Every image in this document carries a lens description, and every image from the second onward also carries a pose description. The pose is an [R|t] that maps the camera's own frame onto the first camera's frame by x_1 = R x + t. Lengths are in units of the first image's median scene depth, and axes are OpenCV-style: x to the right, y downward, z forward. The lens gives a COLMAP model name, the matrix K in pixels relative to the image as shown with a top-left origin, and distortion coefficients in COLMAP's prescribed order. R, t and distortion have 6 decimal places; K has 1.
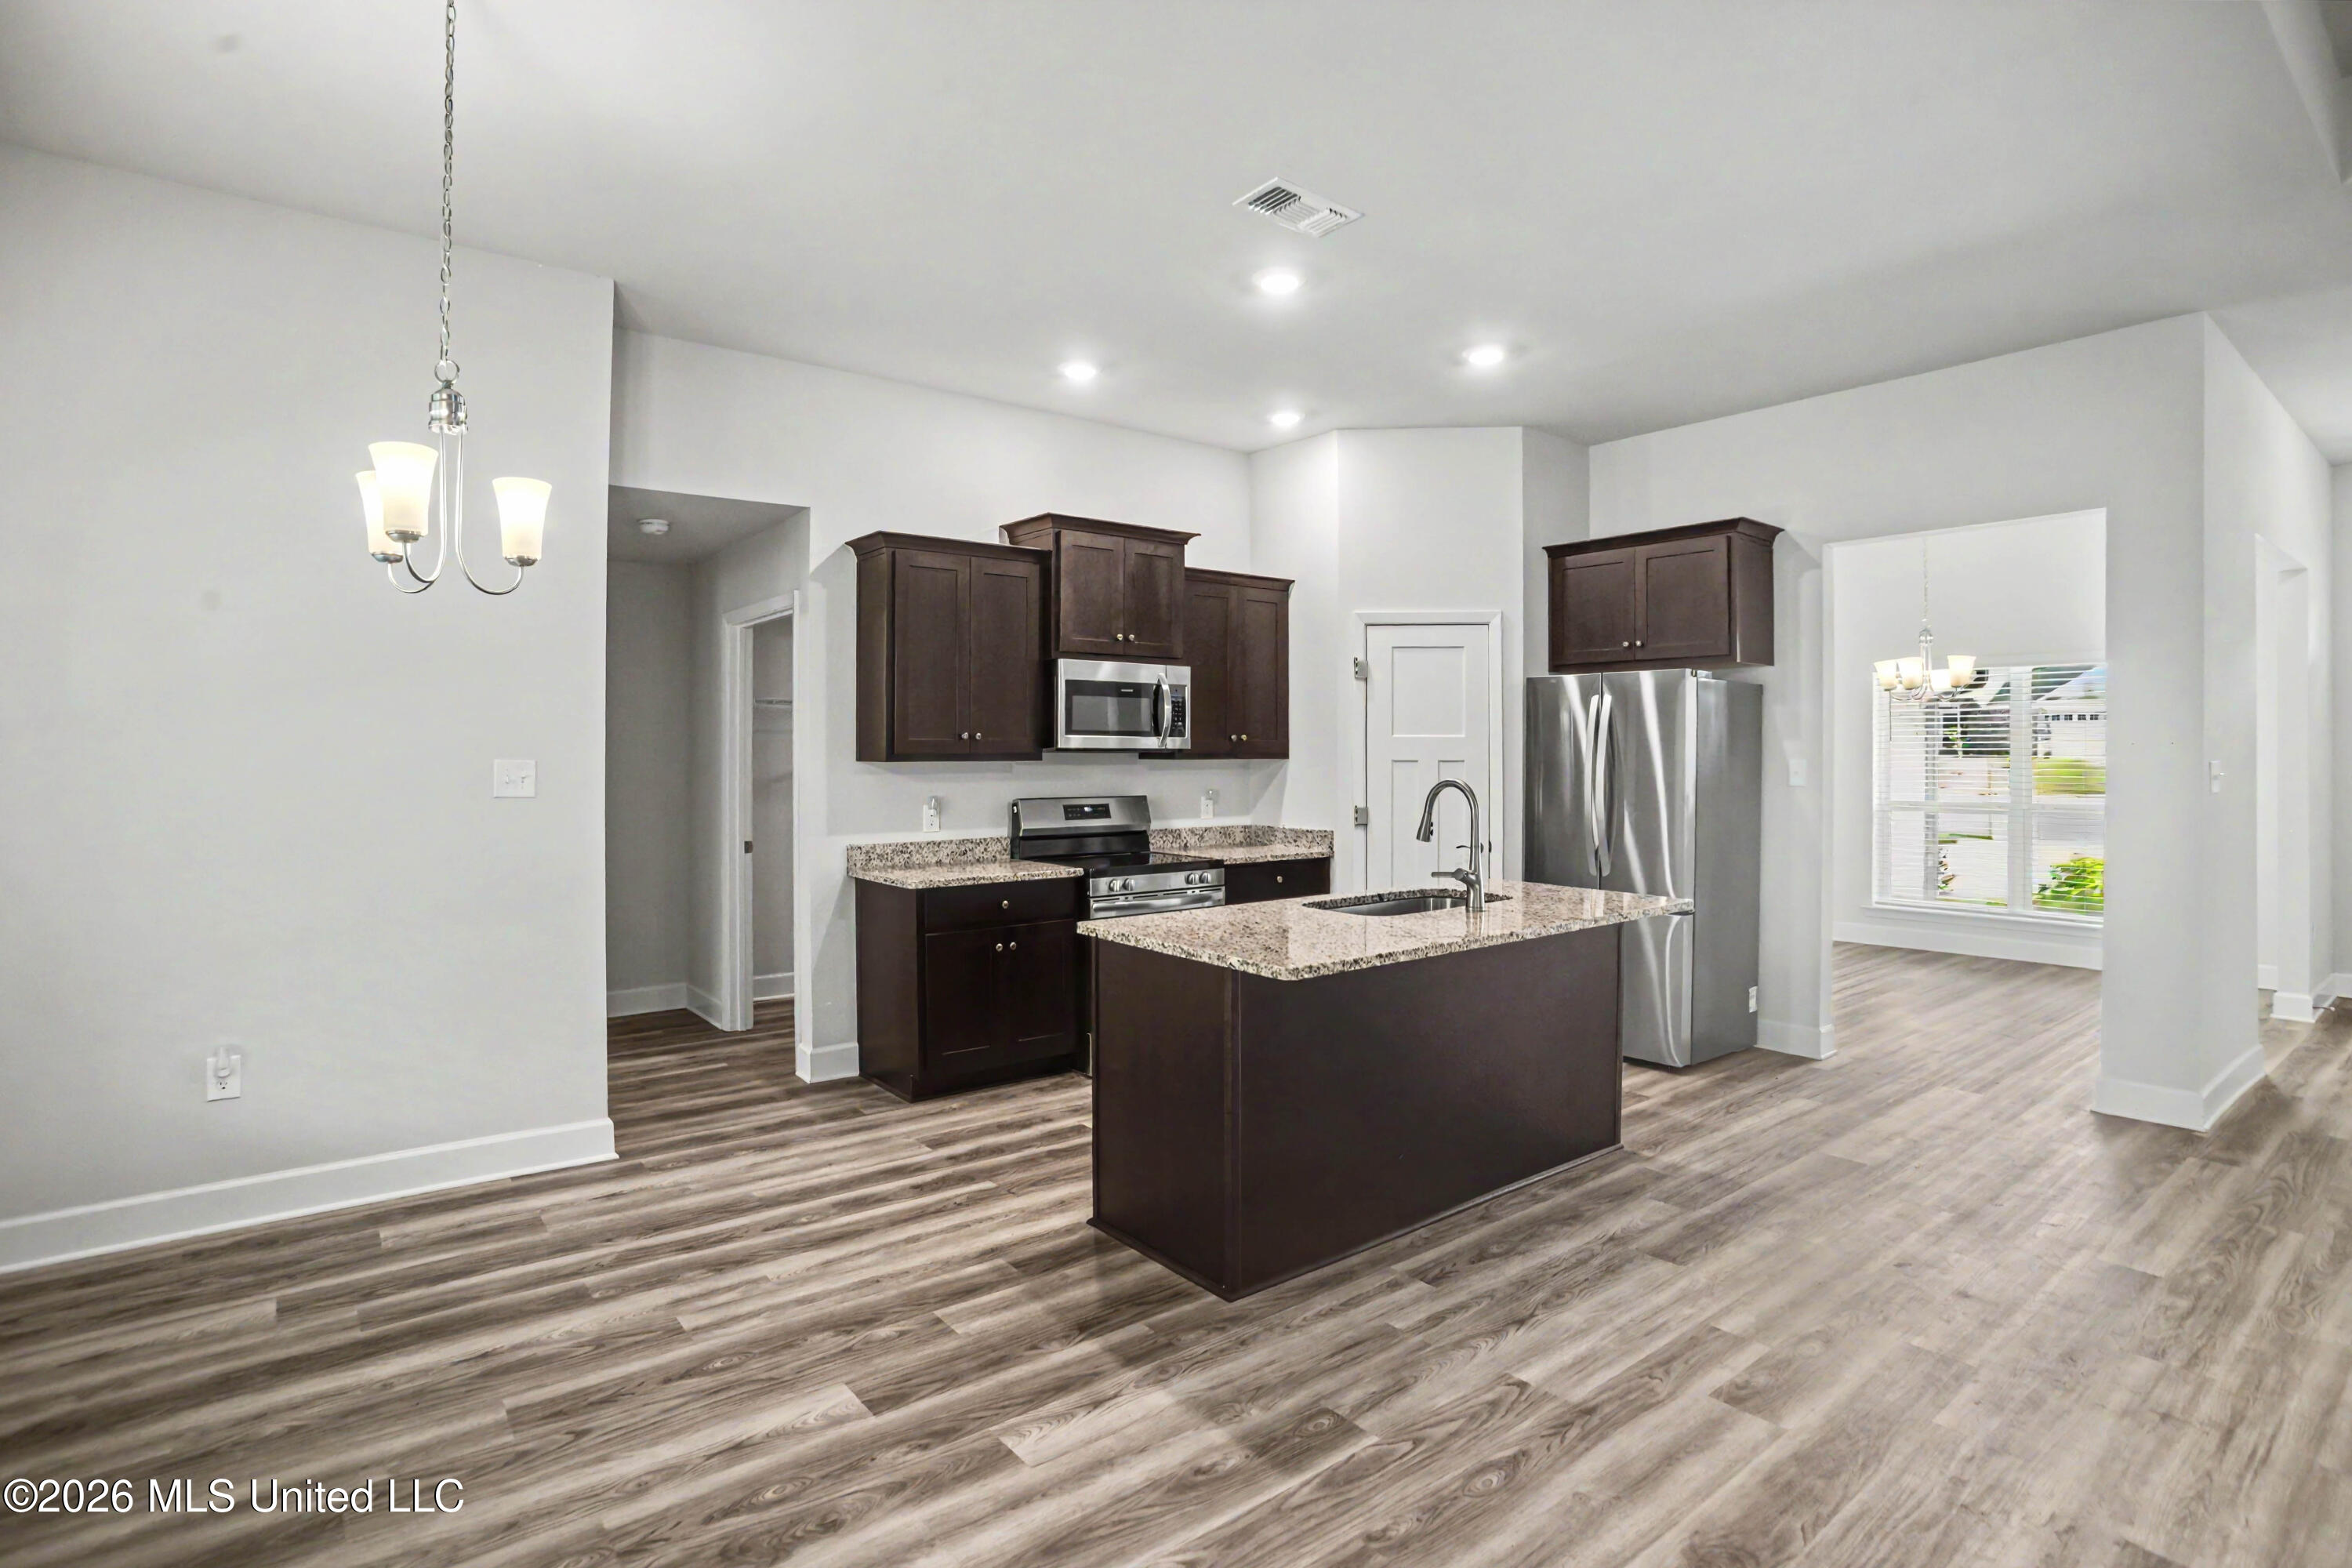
lens RADIAL K [[1157.7, 0, 1183.2], [0, 1157.7, 764.3], [0, 0, 1]] dist [-0.086904, 0.046955]
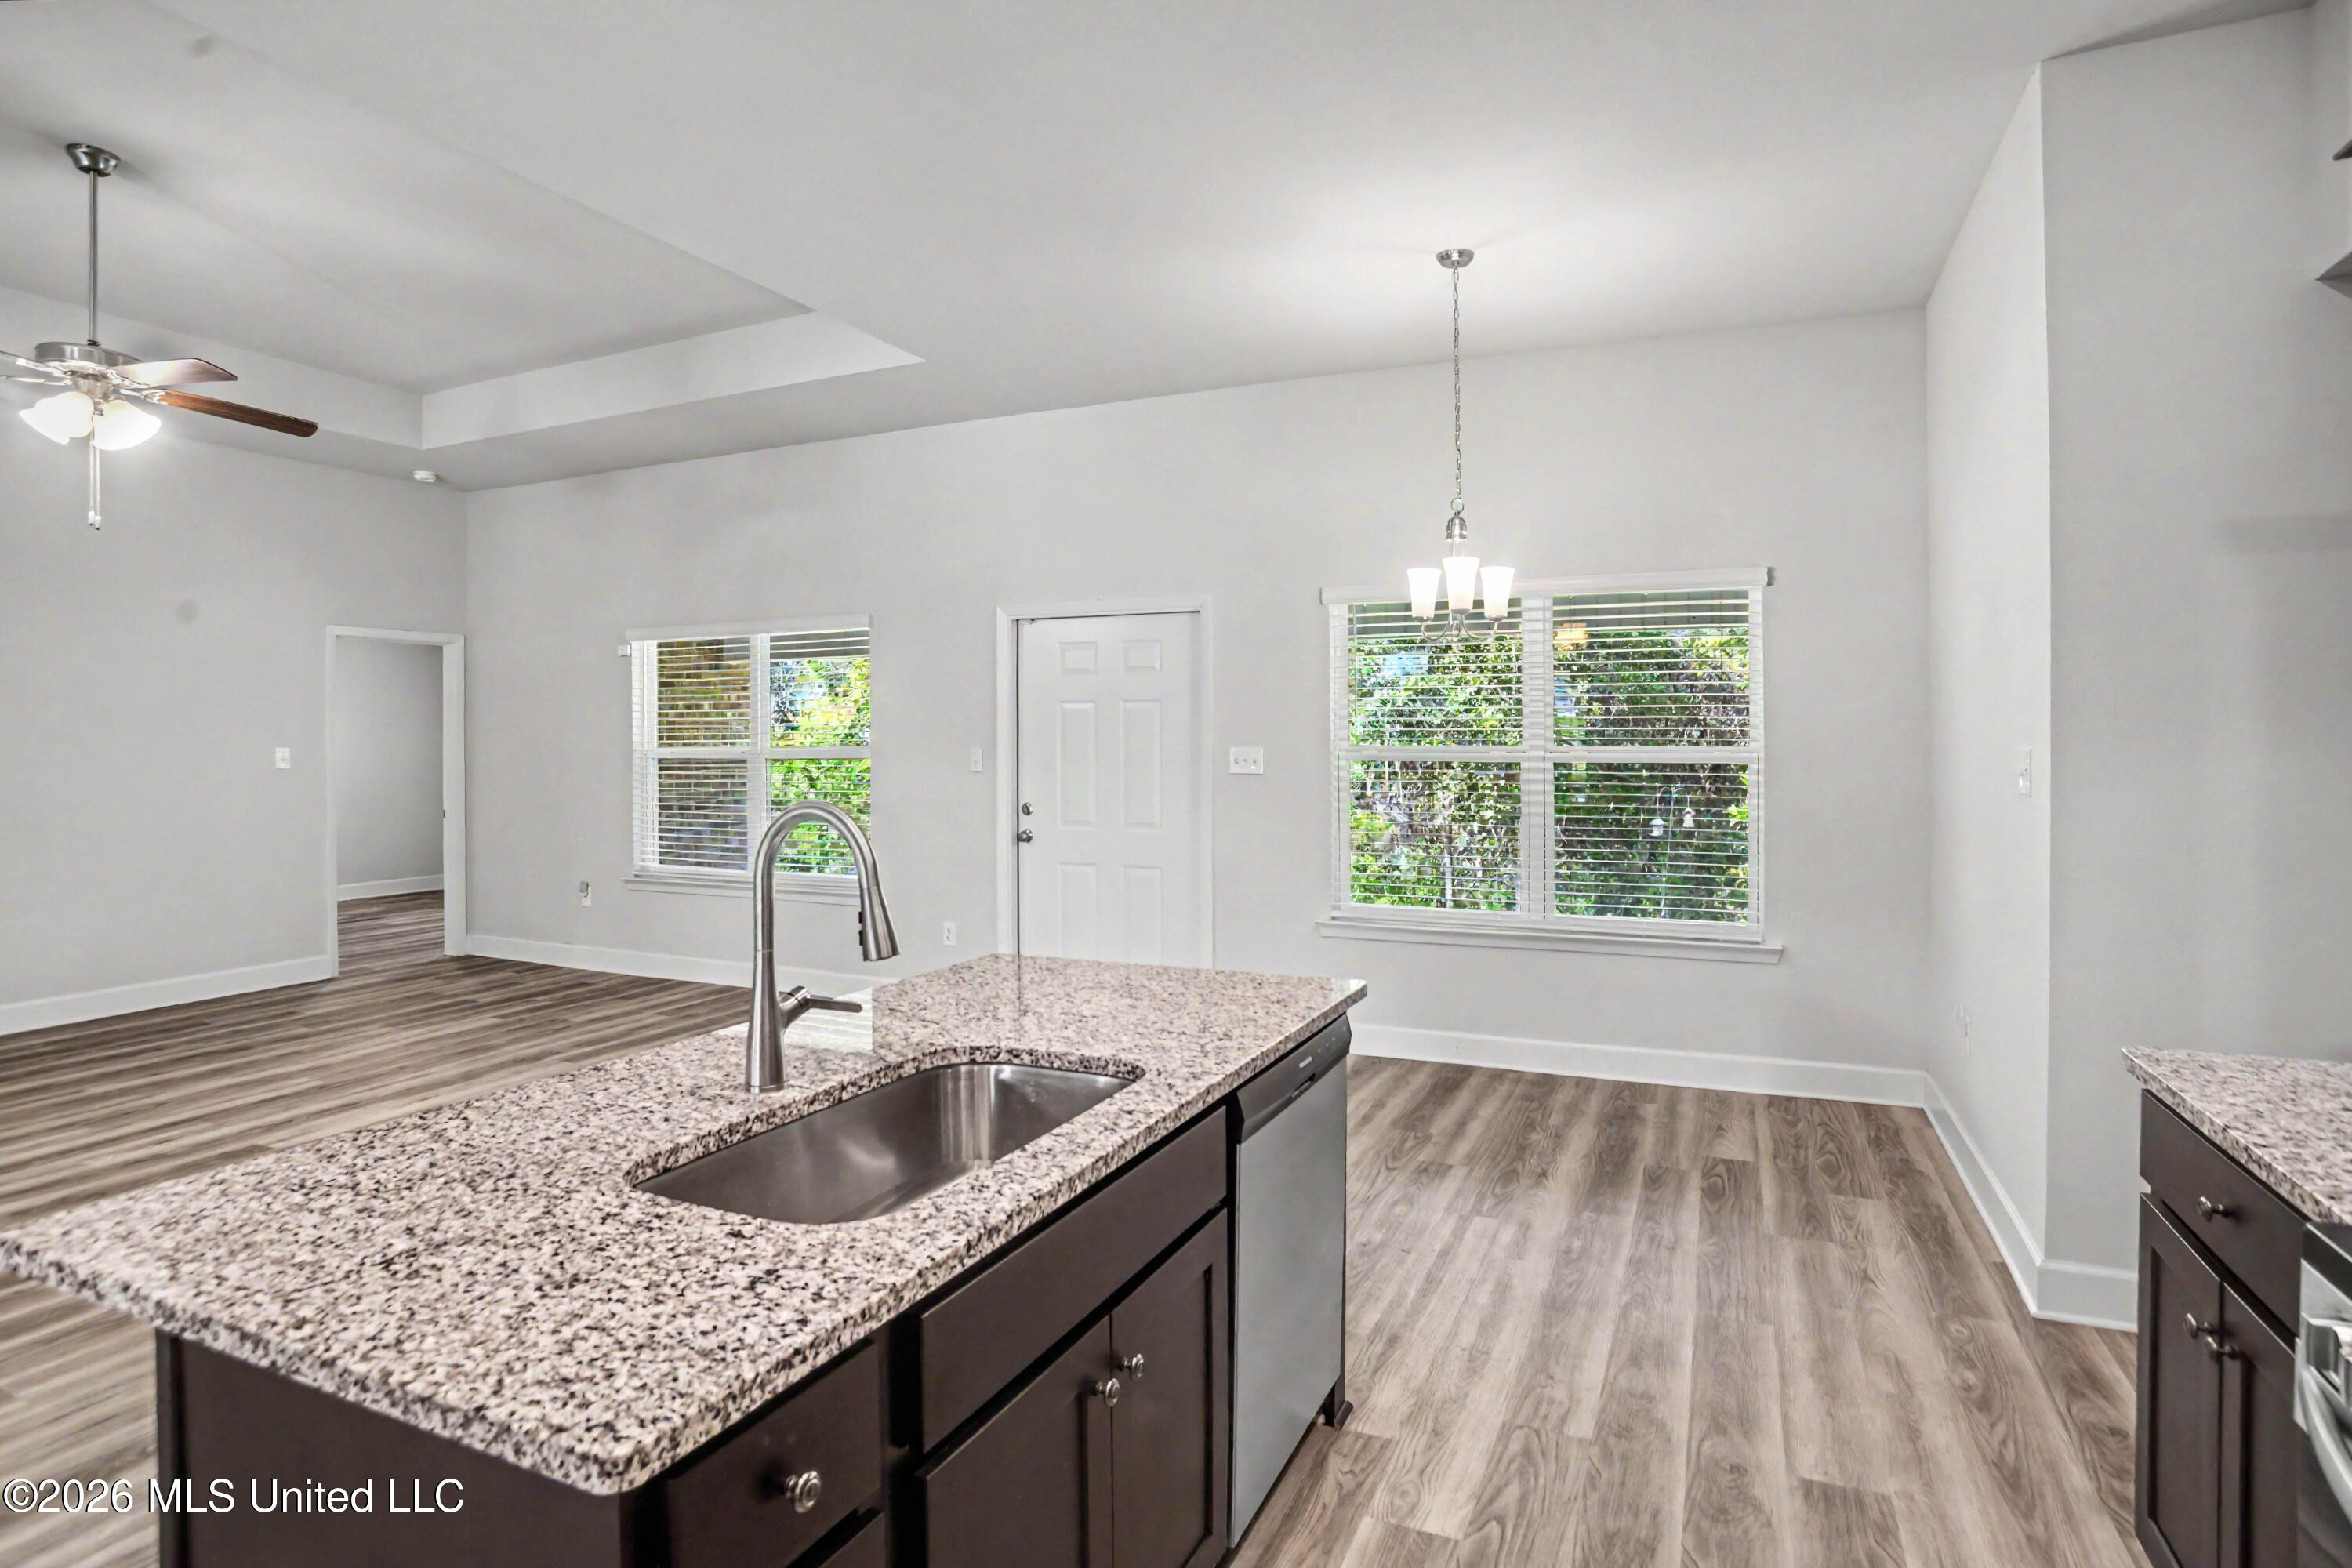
lens RADIAL K [[1227.5, 0, 1172.9], [0, 1227.5, 738.1], [0, 0, 1]] dist [-0.073431, 0.034568]
pose [[-0.890551, -0.000065, -0.454883, 0.227177], [-0.001880, 0.999992, 0.003537, -0.008633], [0.454879, 0.004005, -0.890544, 1.038699]]
